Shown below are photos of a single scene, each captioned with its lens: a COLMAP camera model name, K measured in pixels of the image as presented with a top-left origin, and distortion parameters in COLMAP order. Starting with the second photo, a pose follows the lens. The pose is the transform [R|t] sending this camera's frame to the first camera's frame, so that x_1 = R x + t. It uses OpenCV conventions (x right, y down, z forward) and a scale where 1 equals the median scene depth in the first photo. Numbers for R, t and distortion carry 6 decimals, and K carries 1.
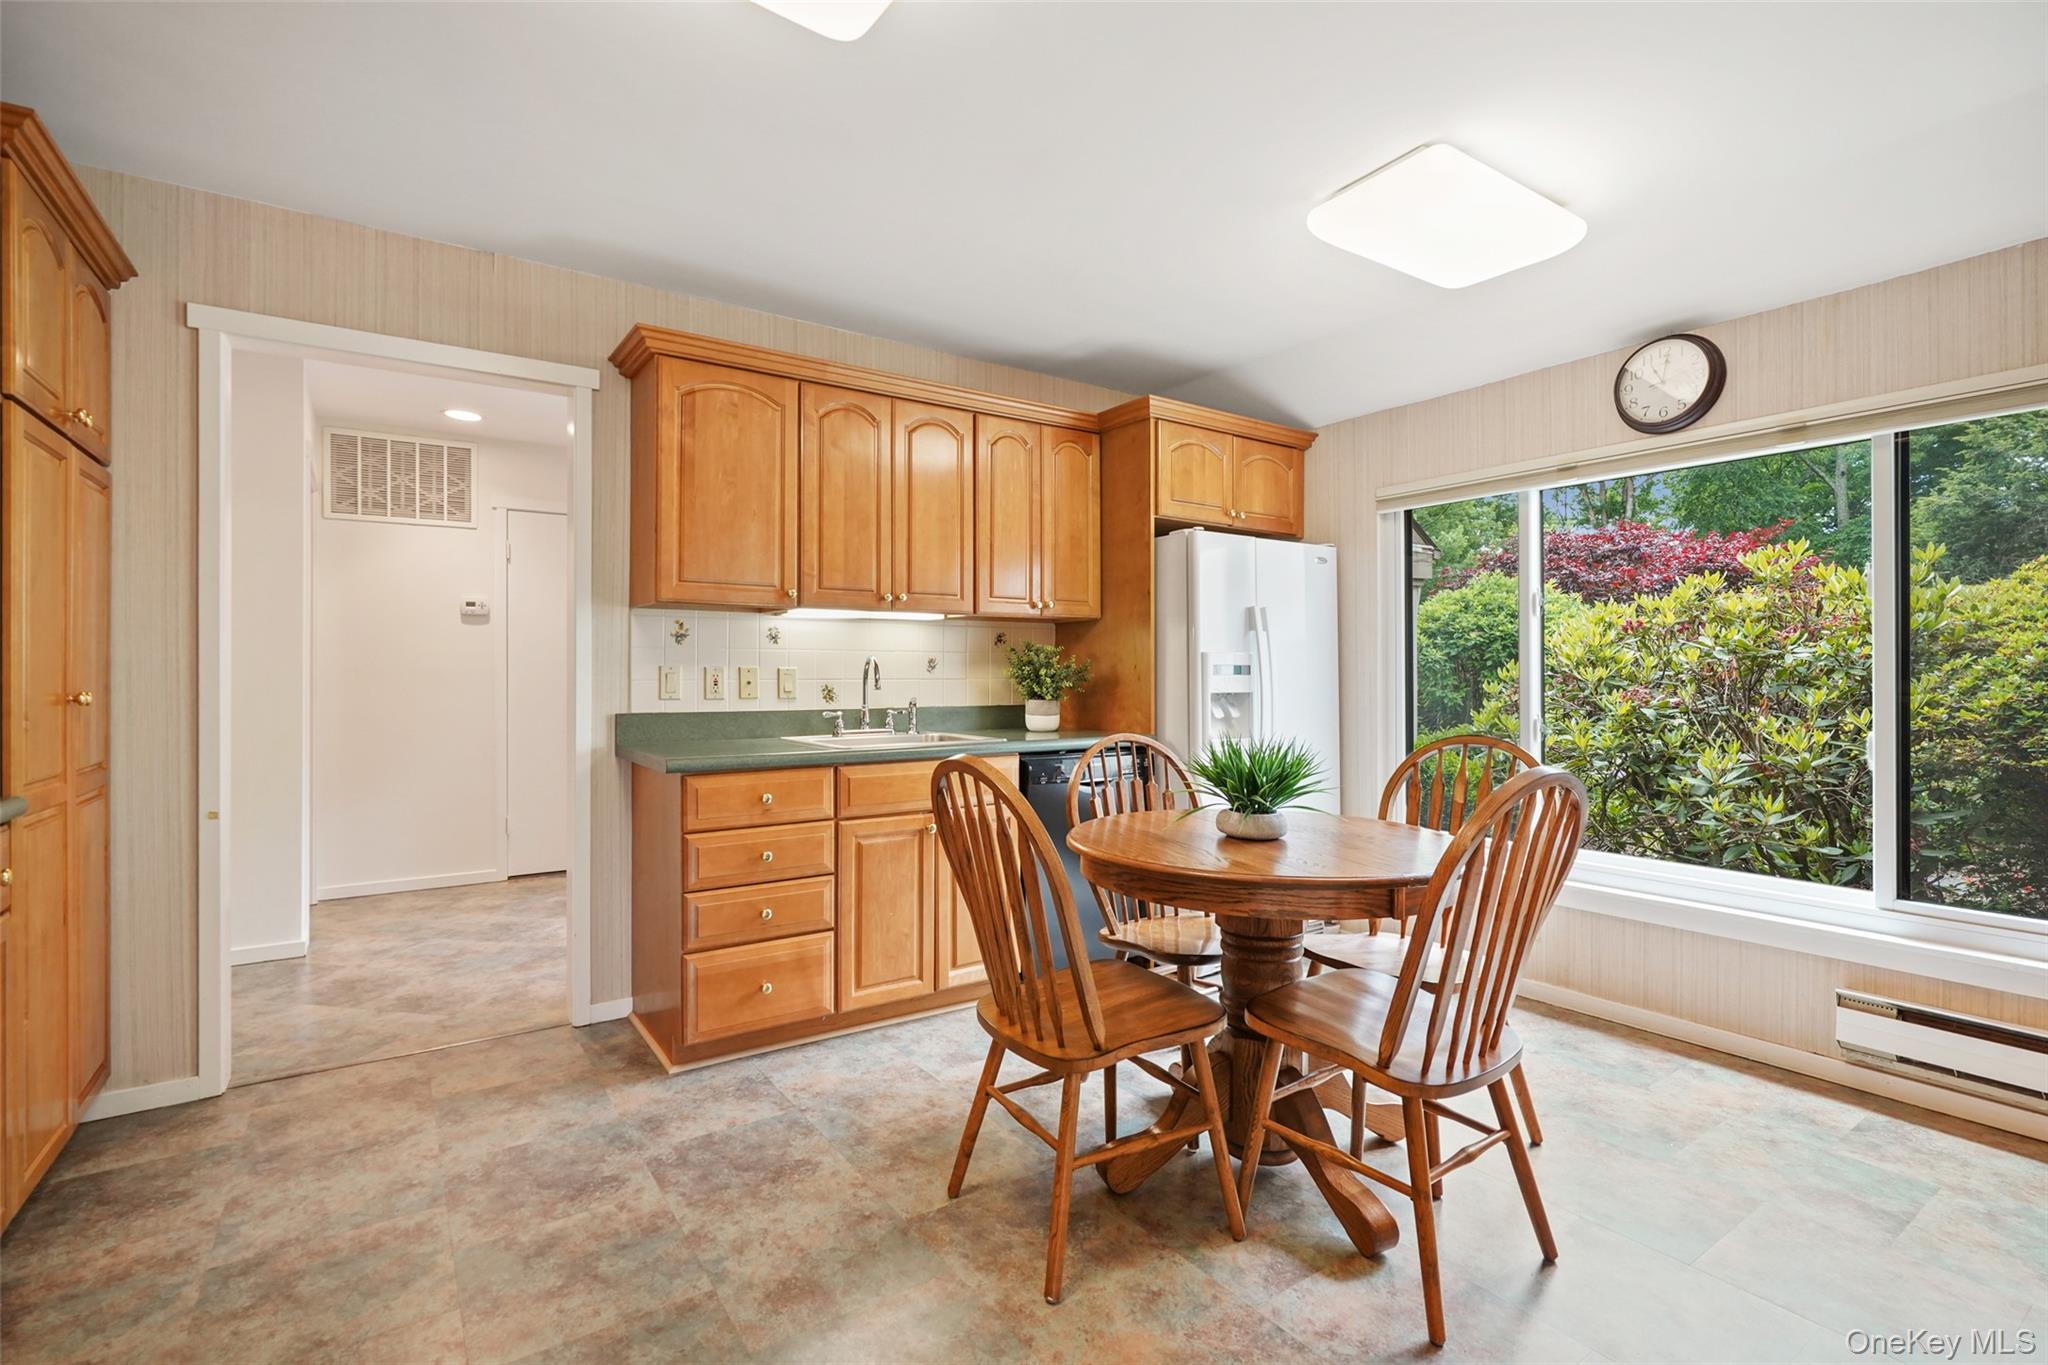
lens RADIAL K [[936.5, 0, 1033.2], [0, 936.5, 679.0], [0, 0, 1]] dist [-0.008313, 0.000205]
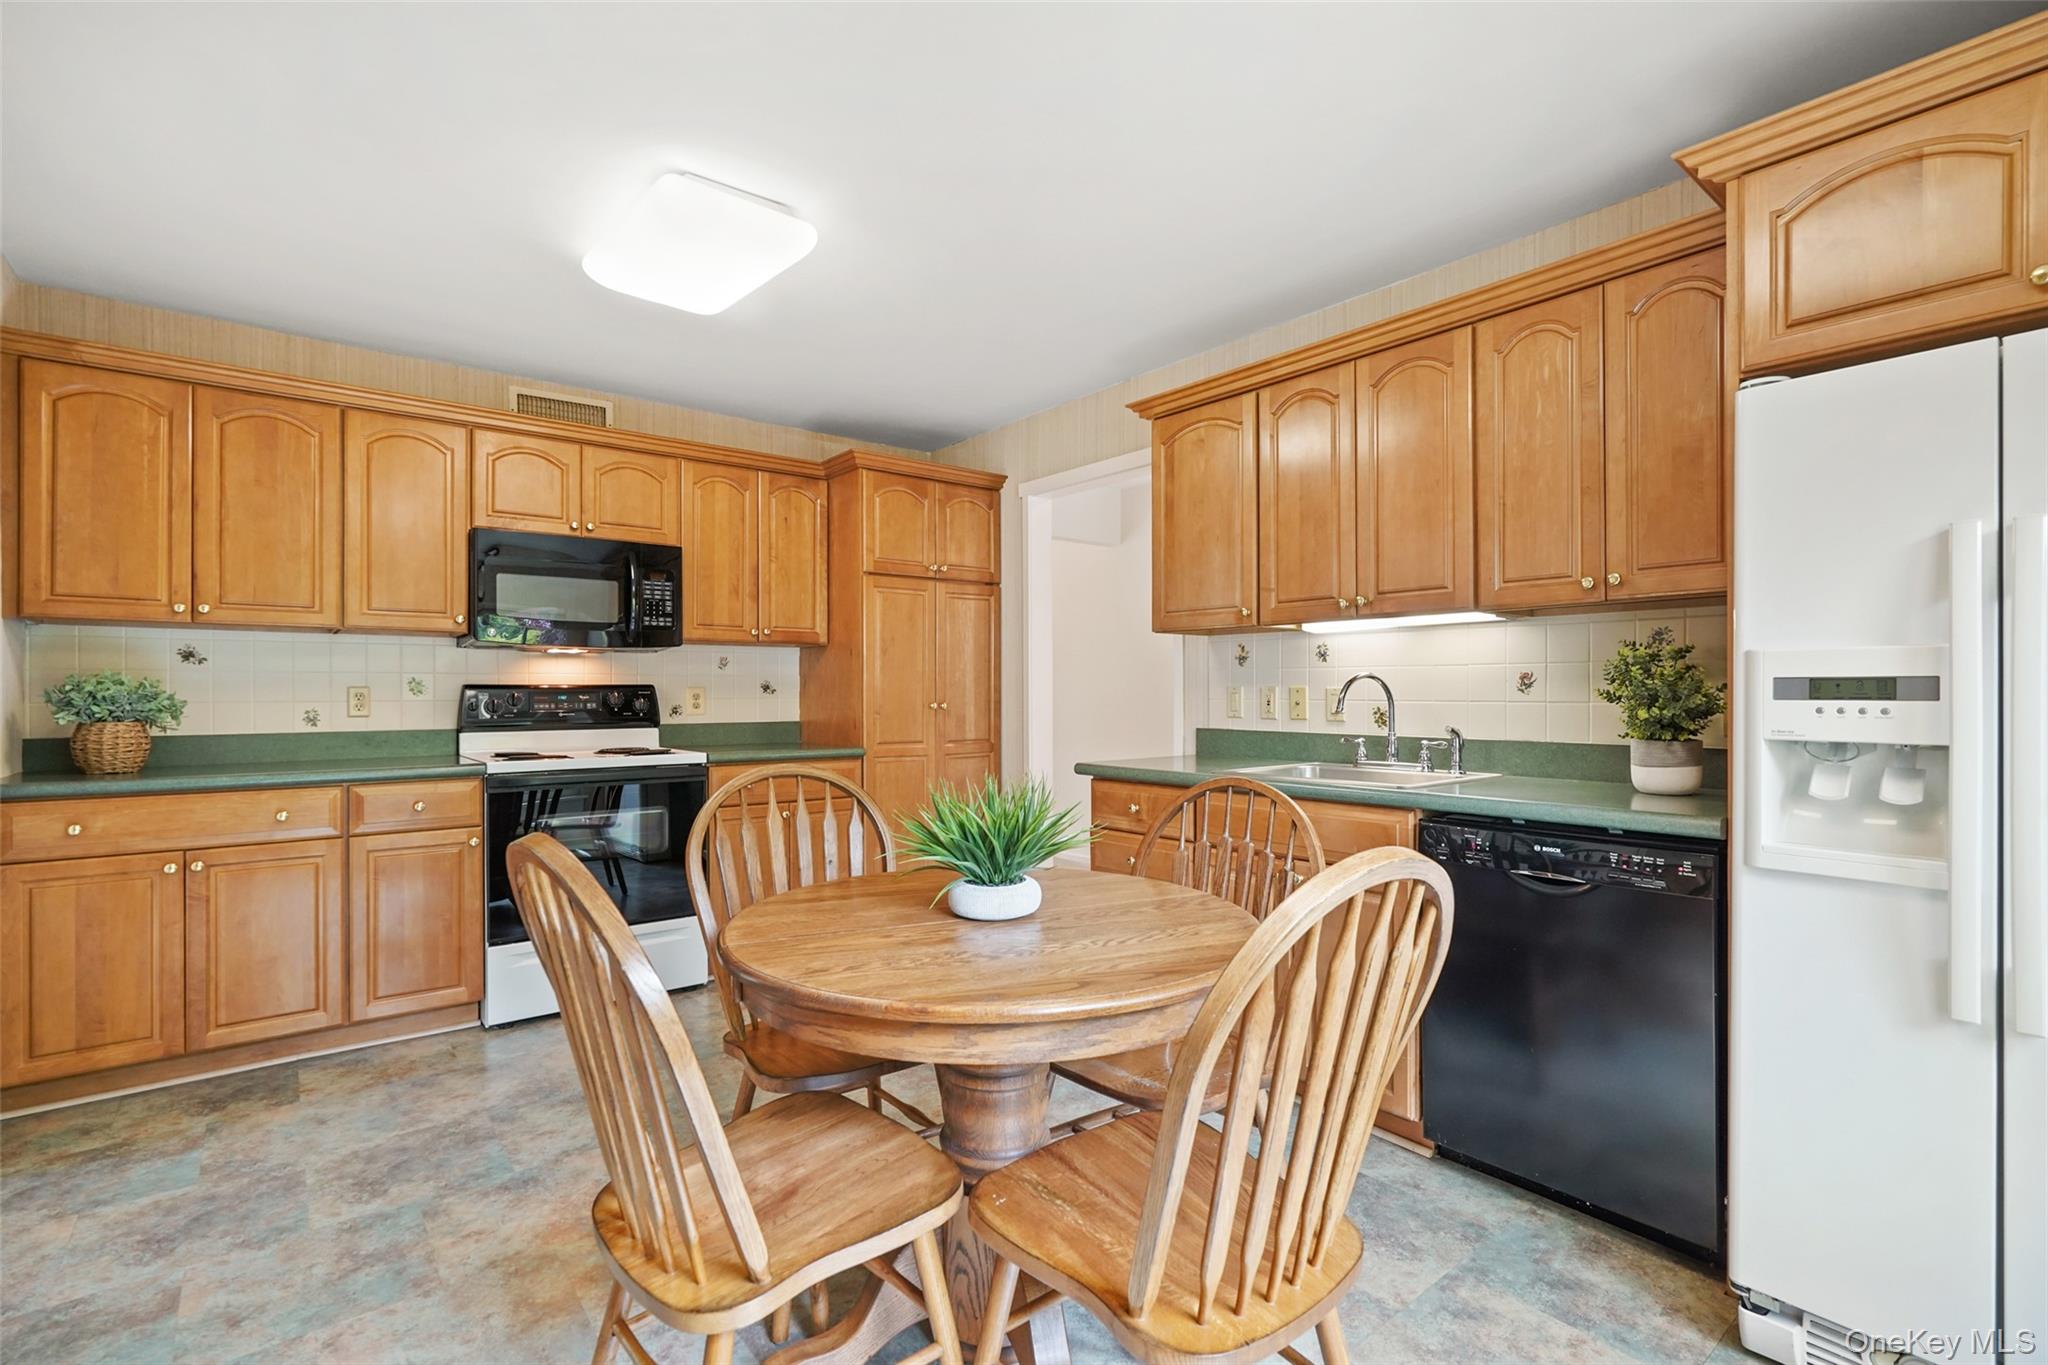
lens RADIAL K [[936.5, 0, 1026.8], [0, 936.5, 683.8], [0, 0, 1]] dist [-0.008313, 0.000205]
pose [[0.064241, -0.005753, -0.997918, 0.634327], [-0.003329, 0.999977, -0.005979, -0.009503], [0.997929, 0.003707, 0.064221, 0.650552]]
